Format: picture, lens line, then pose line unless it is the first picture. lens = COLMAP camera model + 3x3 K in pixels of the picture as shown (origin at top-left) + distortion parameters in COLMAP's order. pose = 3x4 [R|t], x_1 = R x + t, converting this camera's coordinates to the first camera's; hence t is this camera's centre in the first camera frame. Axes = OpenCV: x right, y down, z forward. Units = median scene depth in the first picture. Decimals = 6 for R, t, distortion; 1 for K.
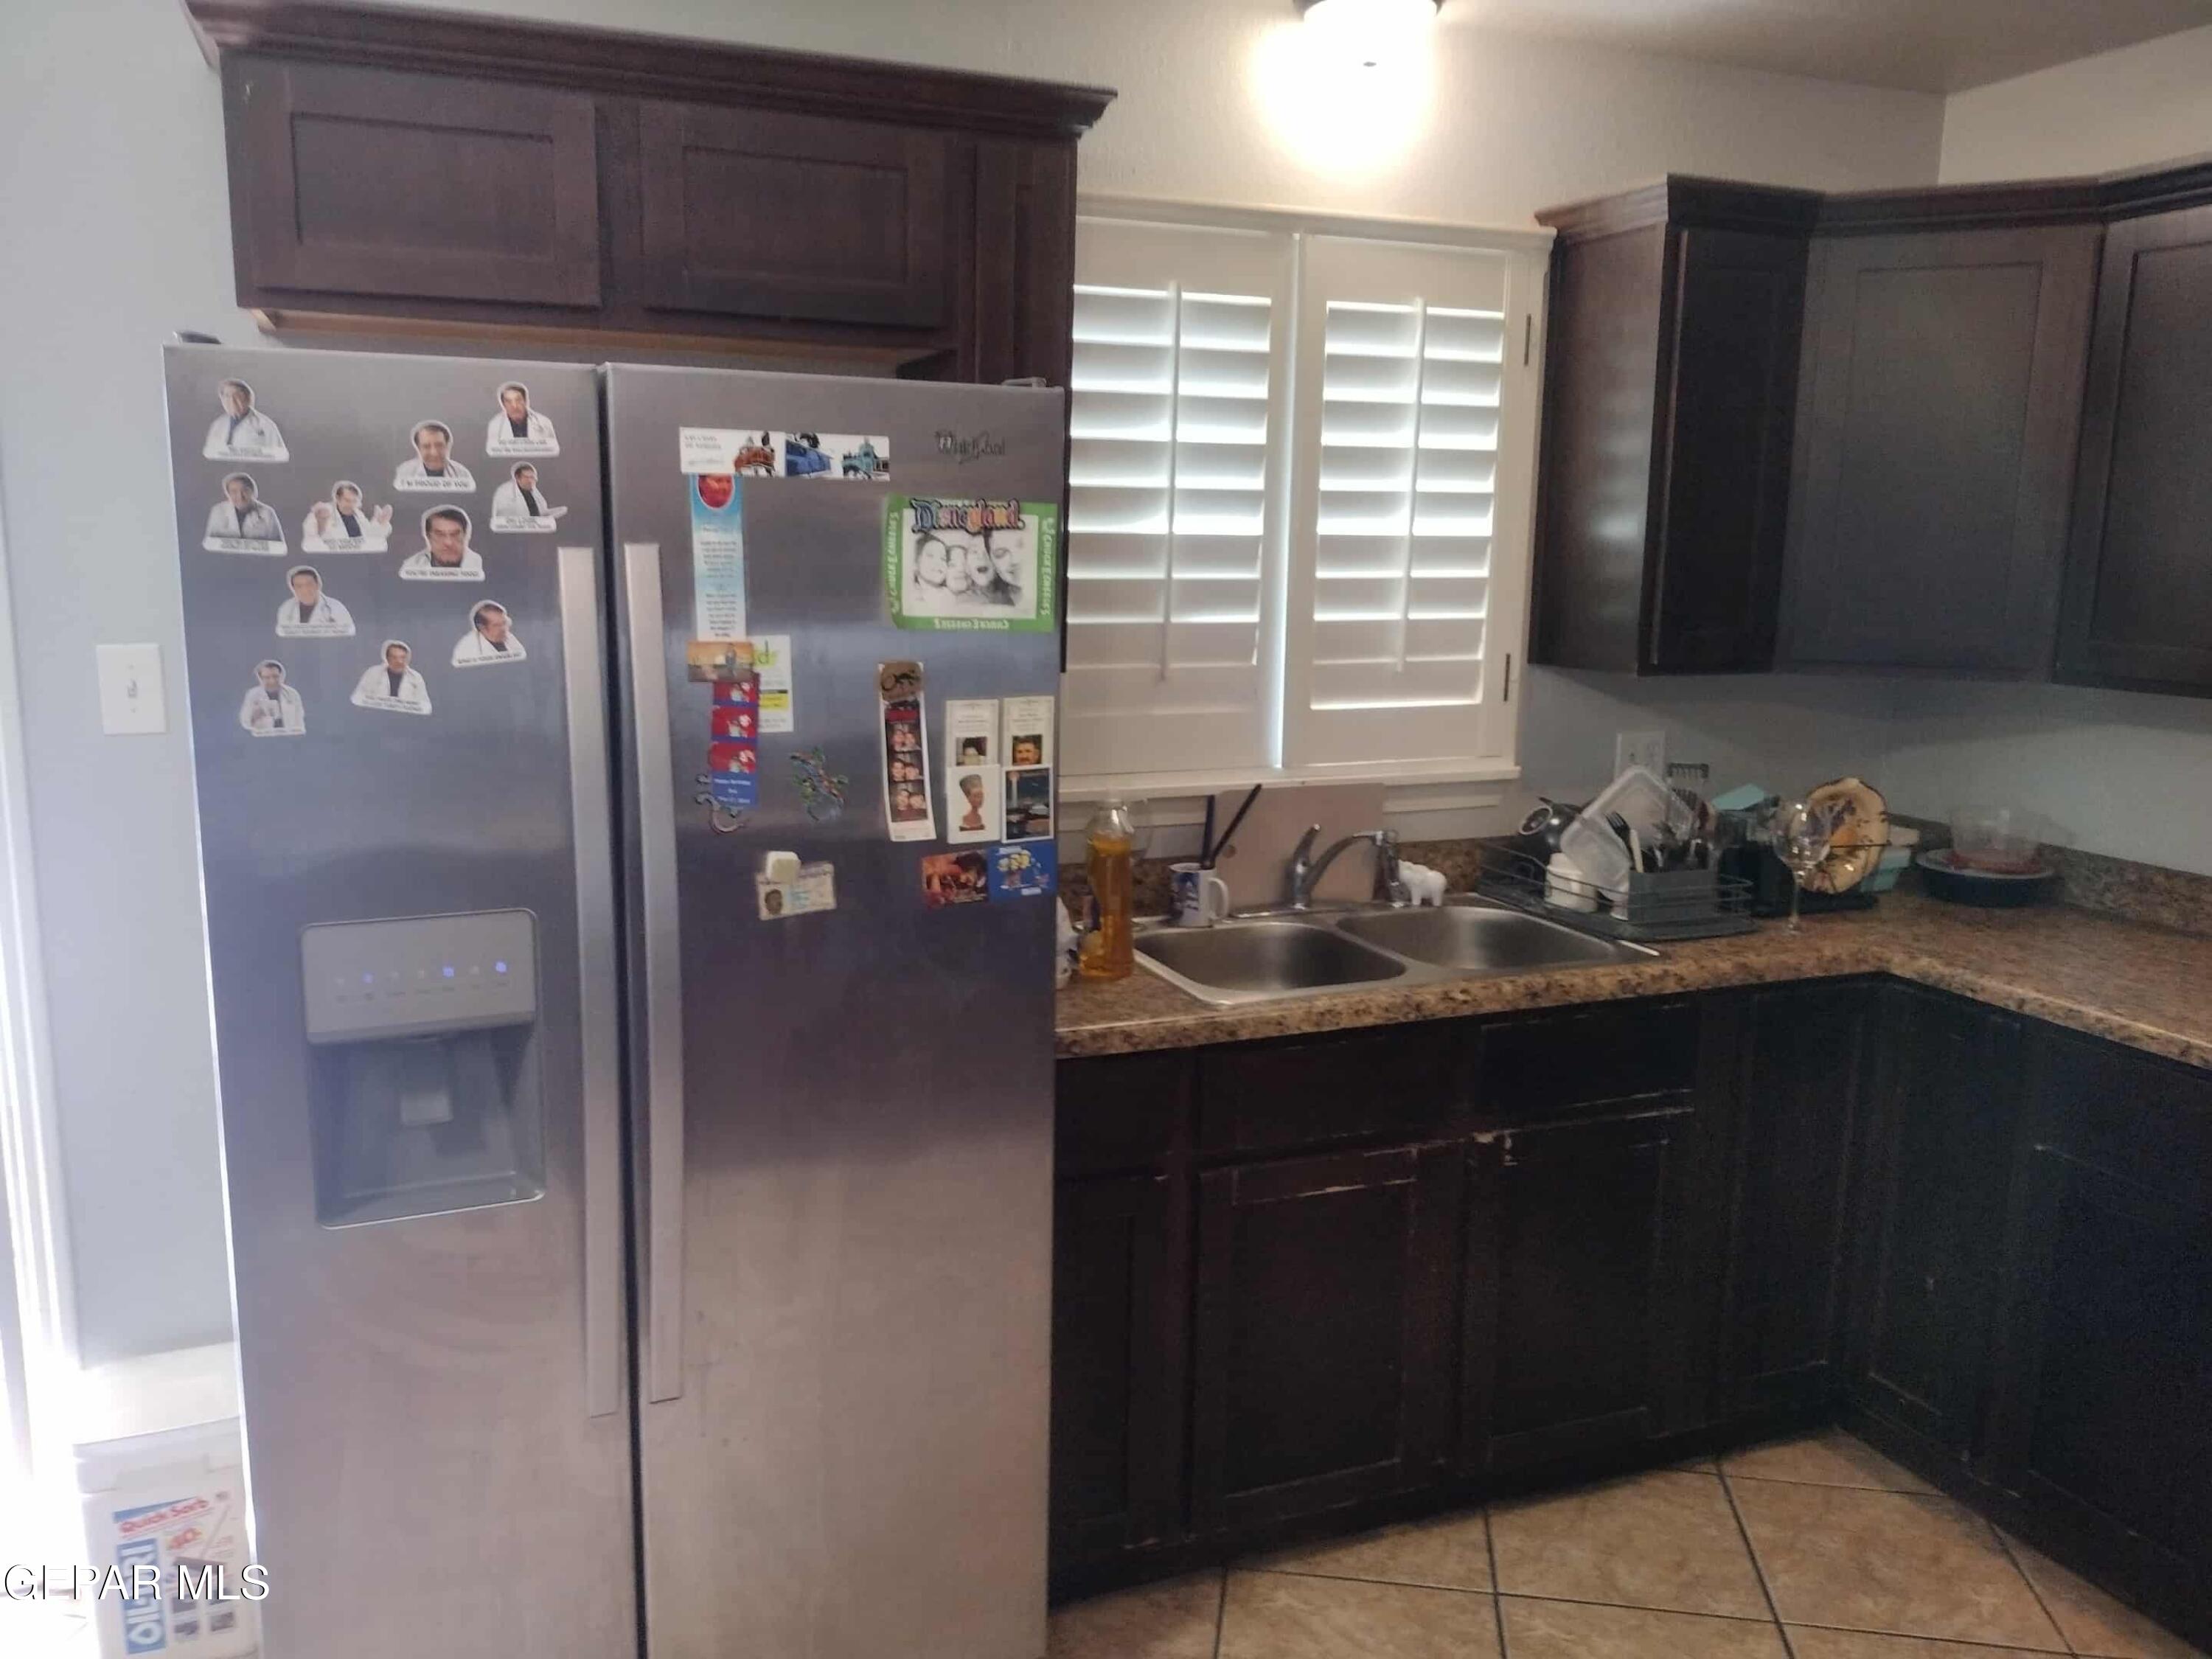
lens RADIAL K [[1655.8, 0, 1096.6], [0, 1655.8, 840.2], [0, 0, 1]] dist [0.083653, -0.153937]
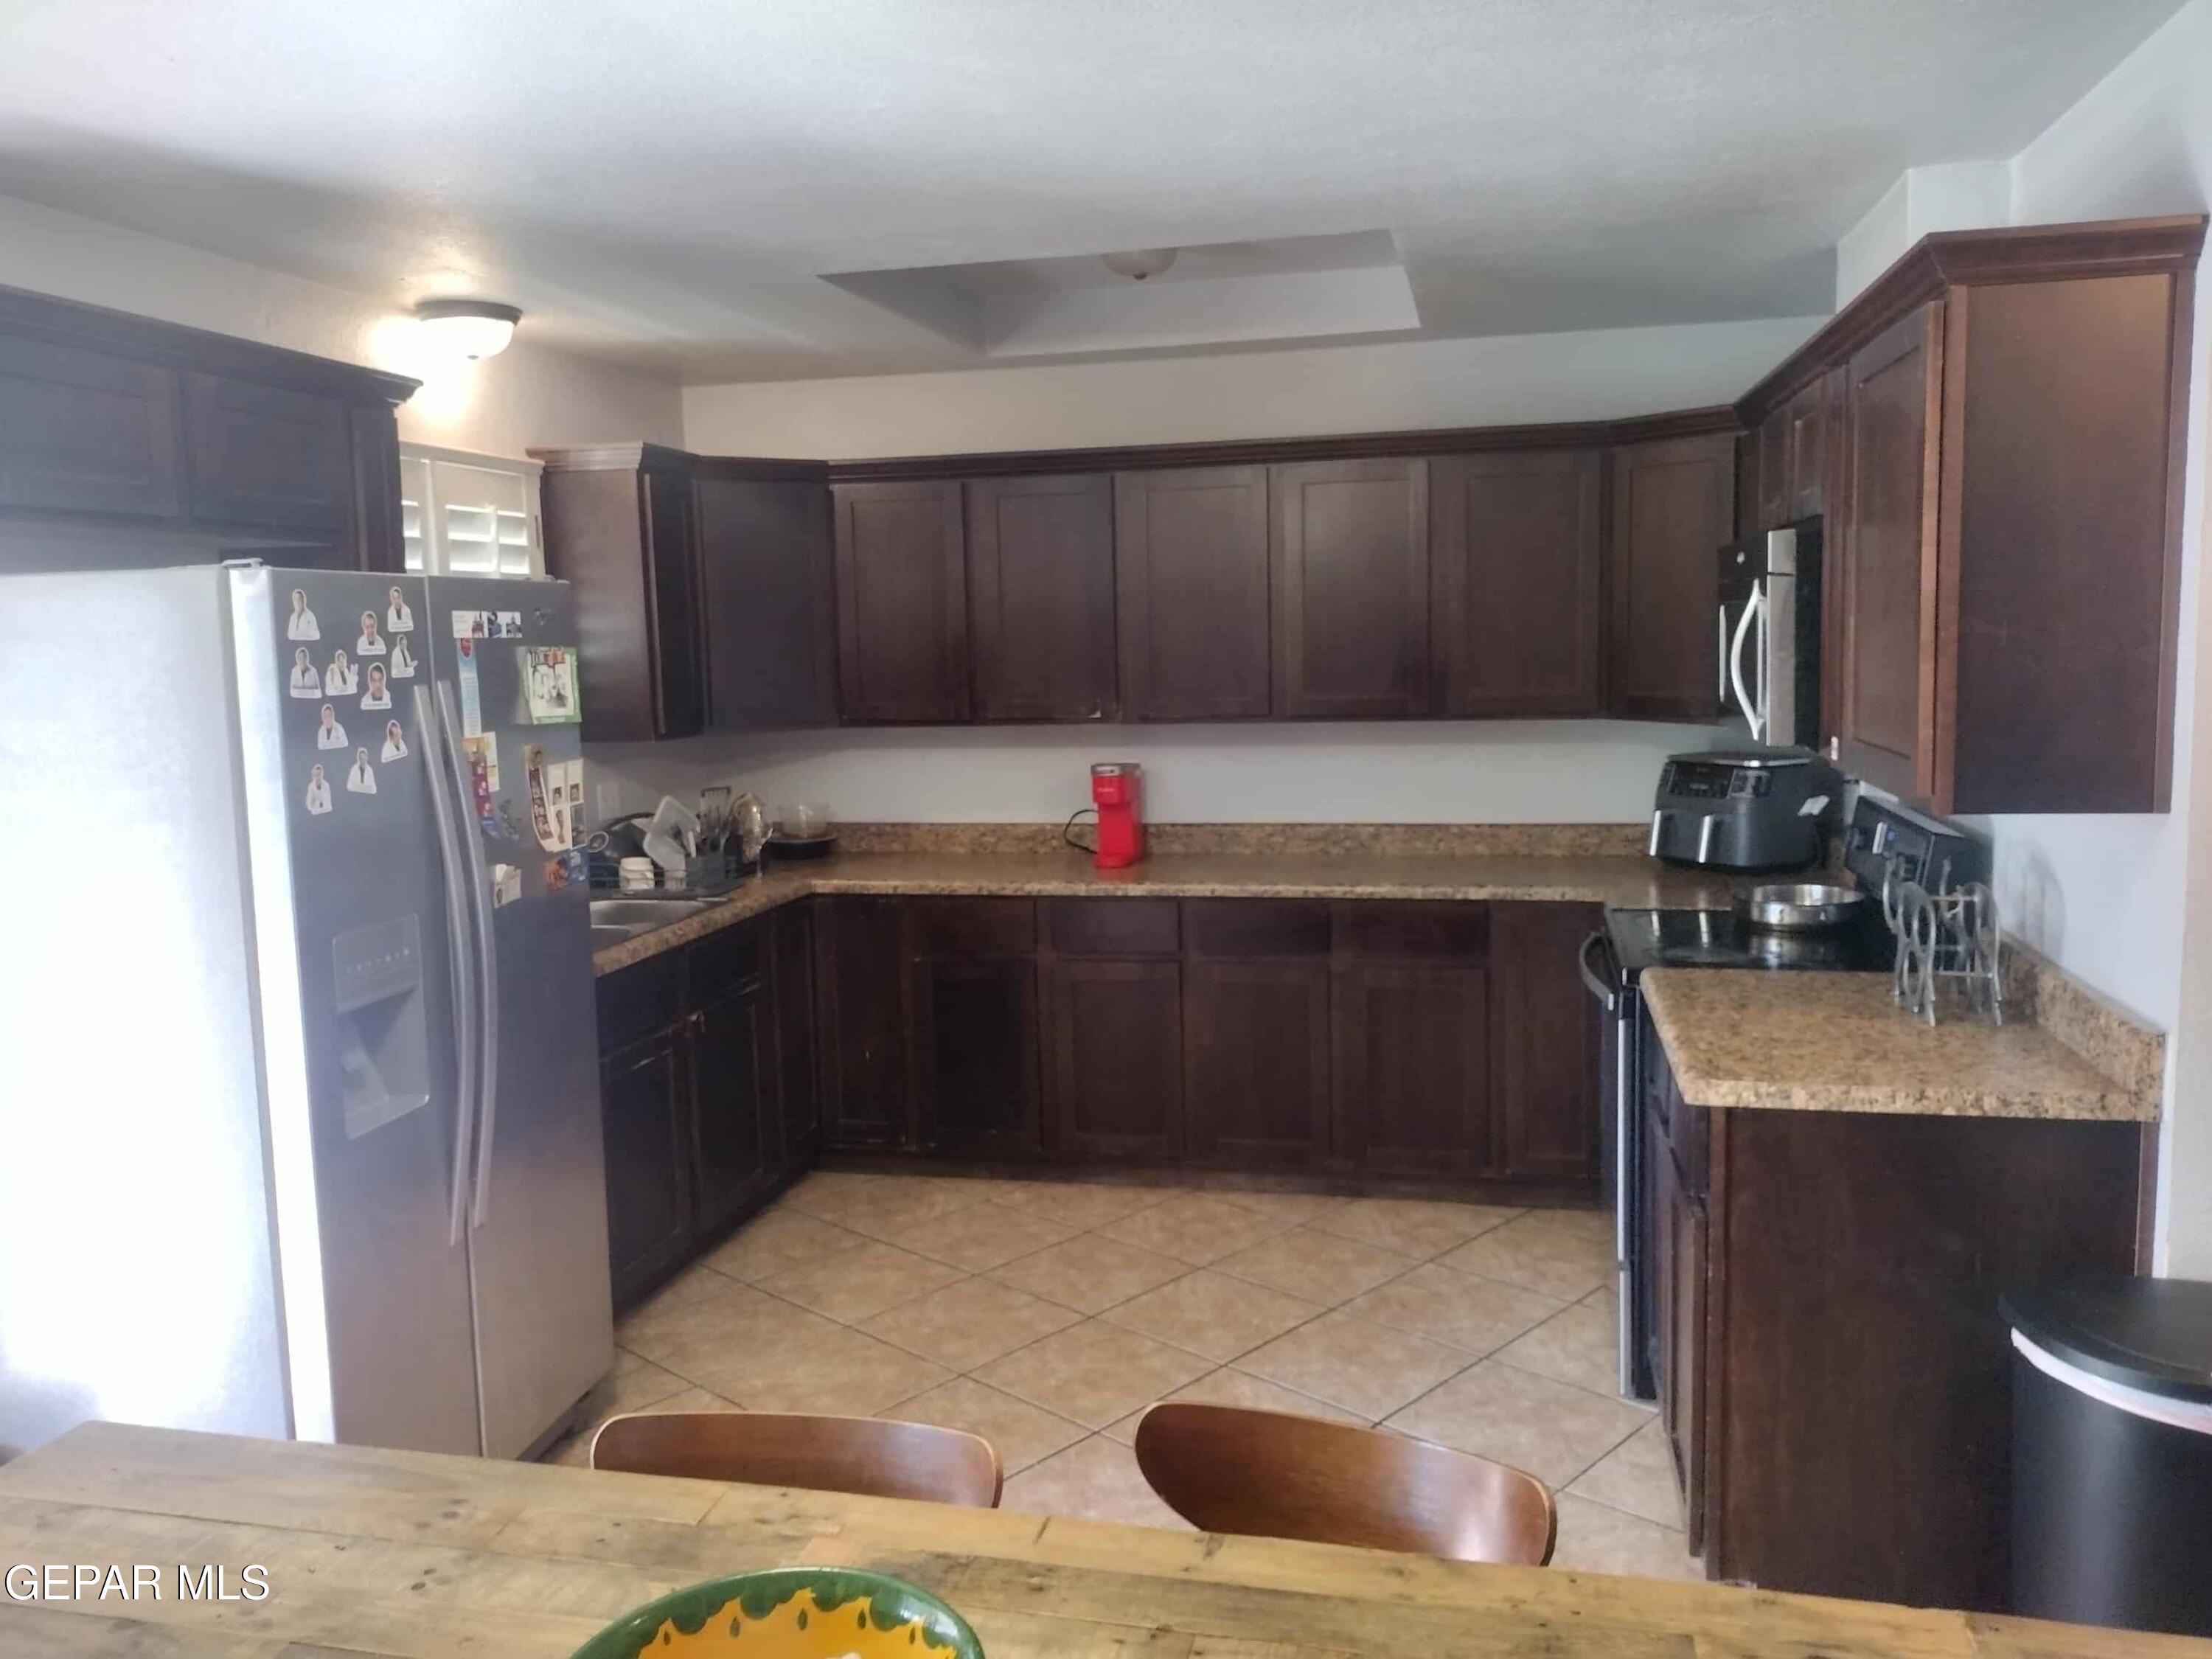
lens RADIAL K [[1655.8, 0, 1096.6], [0, 1655.8, 840.2], [0, 0, 1]] dist [0.083653, -0.153937]
pose [[0.571346, -0.126707, 0.810869, -1.176930], [0.178581, 0.983531, 0.027857, 0.042218], [-0.801044, 0.128890, 0.584564, -0.425200]]
